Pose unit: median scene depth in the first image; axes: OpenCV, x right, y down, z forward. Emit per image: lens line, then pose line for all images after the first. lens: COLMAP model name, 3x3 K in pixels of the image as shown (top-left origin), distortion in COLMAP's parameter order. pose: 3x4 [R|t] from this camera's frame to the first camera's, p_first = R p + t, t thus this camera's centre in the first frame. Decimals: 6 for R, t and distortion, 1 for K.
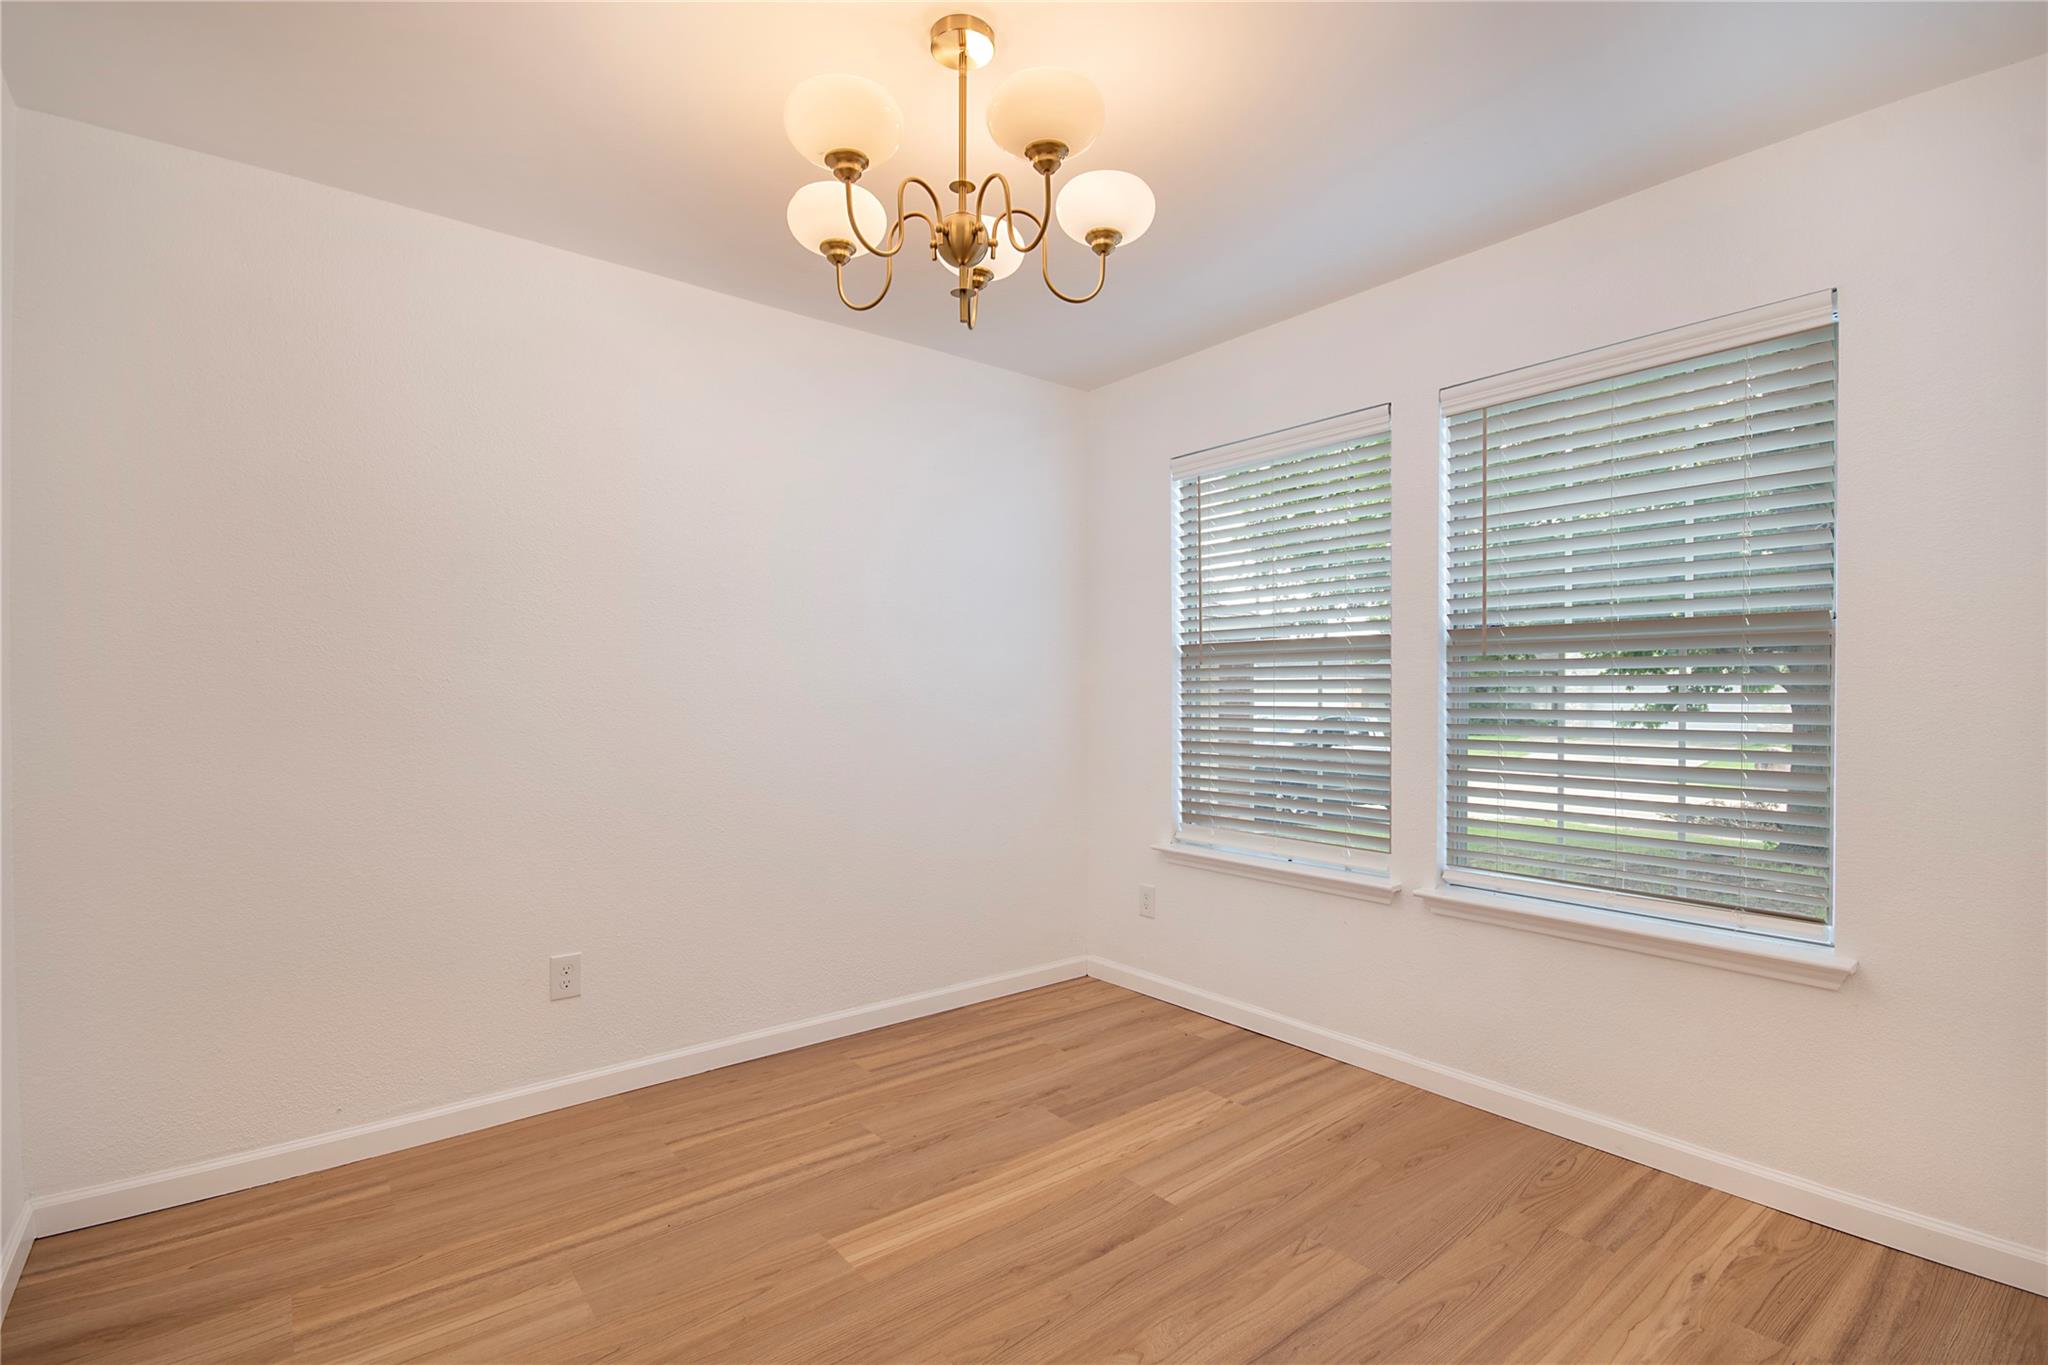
lens RADIAL K [[918.6, 0, 1024.0], [0, 918.6, 690.6], [0, 0, 1]] dist [0.008259, -0.000945]
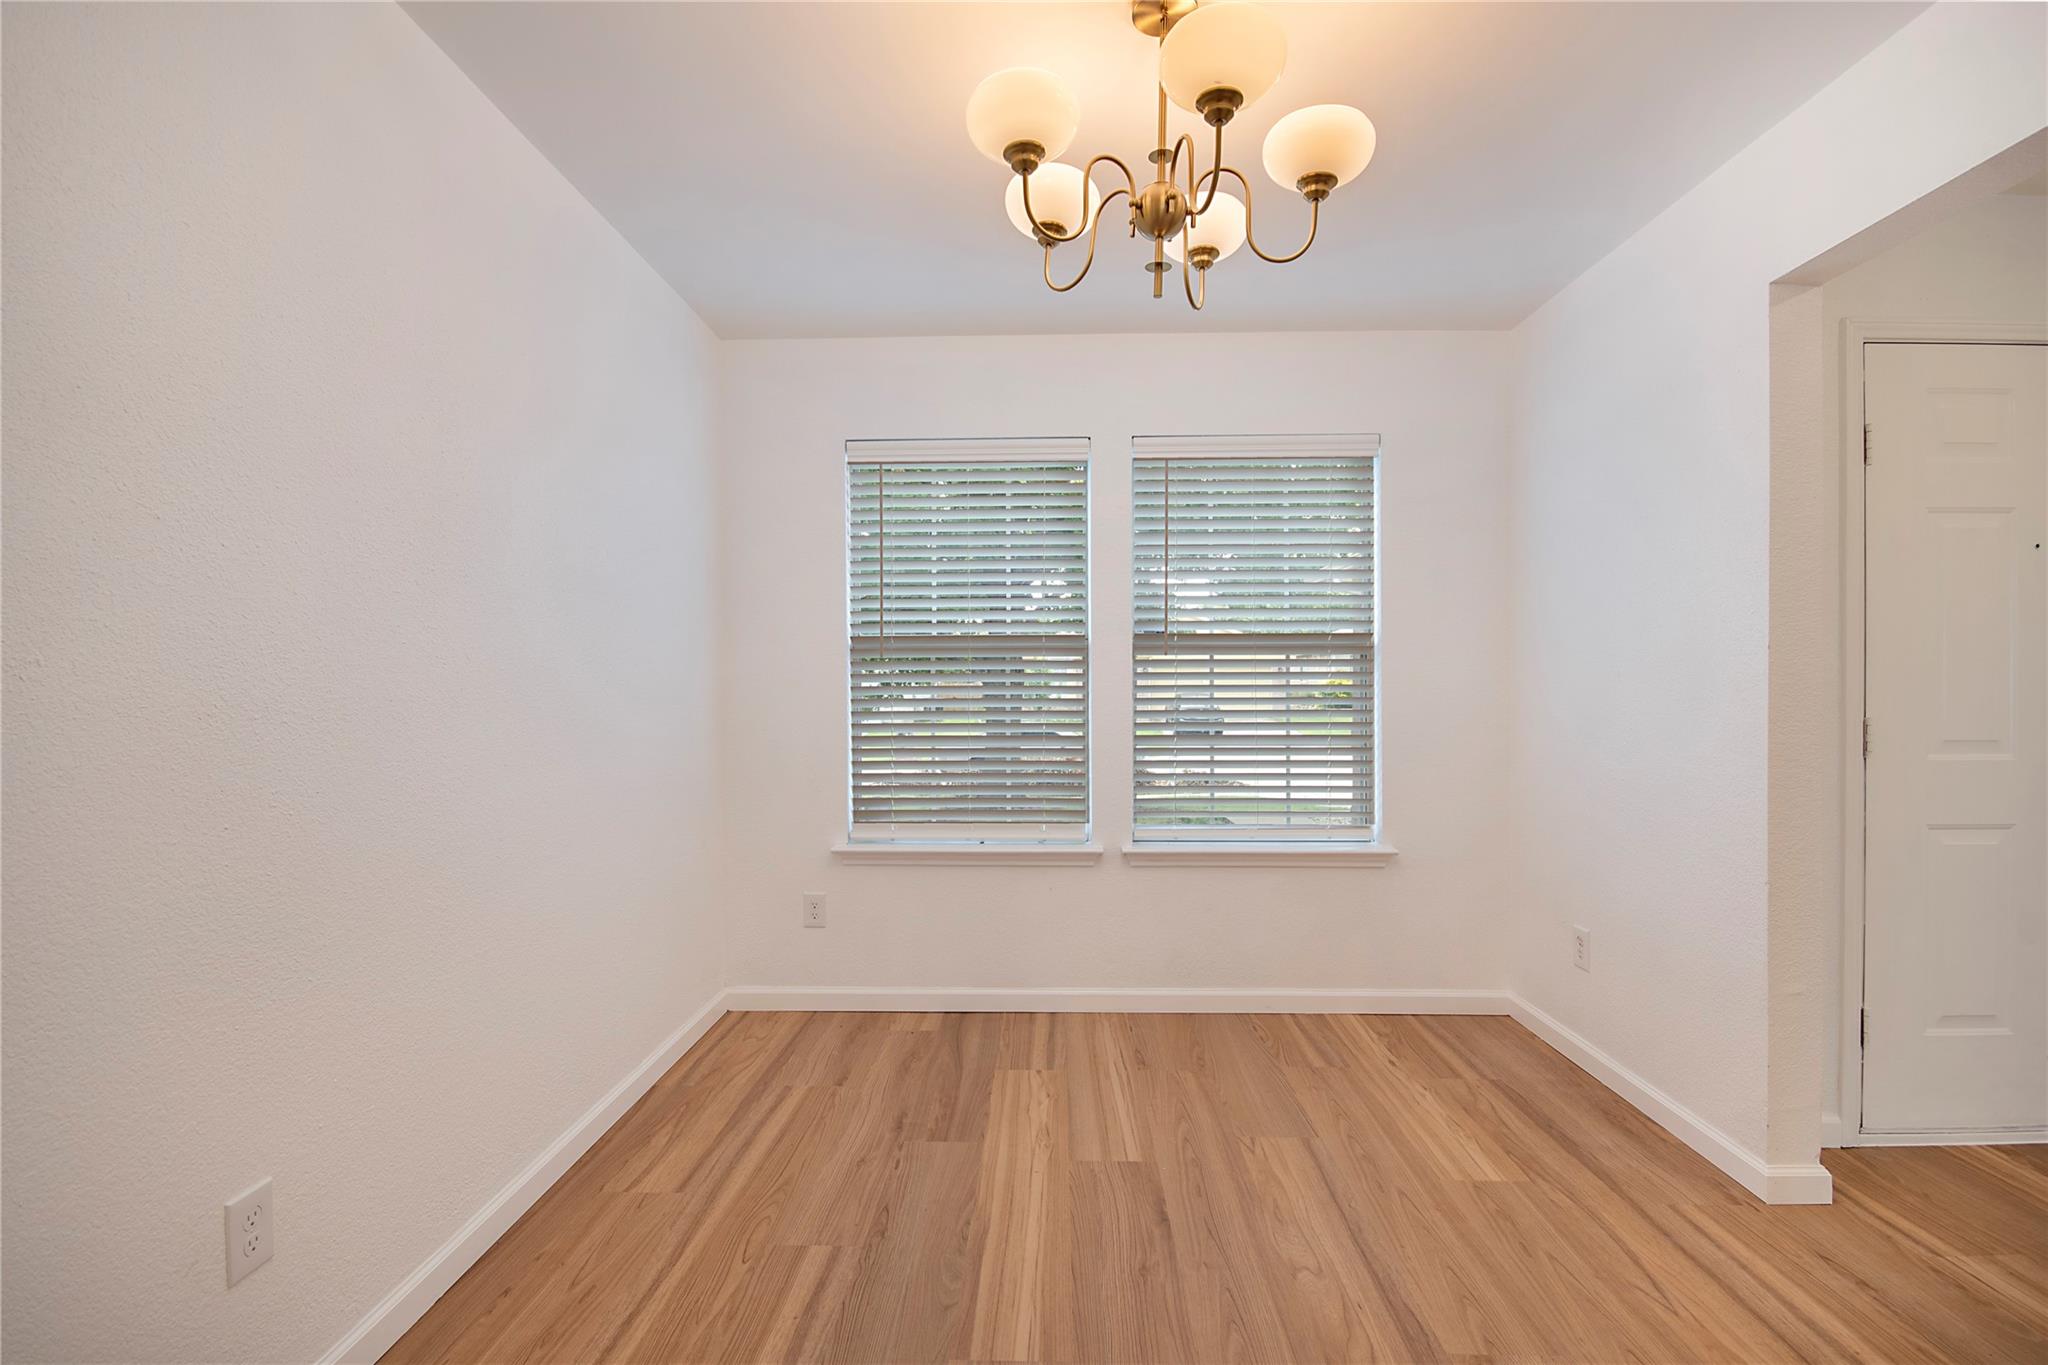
lens RADIAL K [[918.6, 0, 1025.8], [0, 918.6, 685.1], [0, 0, 1]] dist [0.008259, -0.000945]
pose [[0.658675, -0.000863, 0.752427, -0.578830], [0.001449, 0.999999, -0.000122, 0.003033], [-0.752426, 0.001170, 0.658676, 0.313036]]
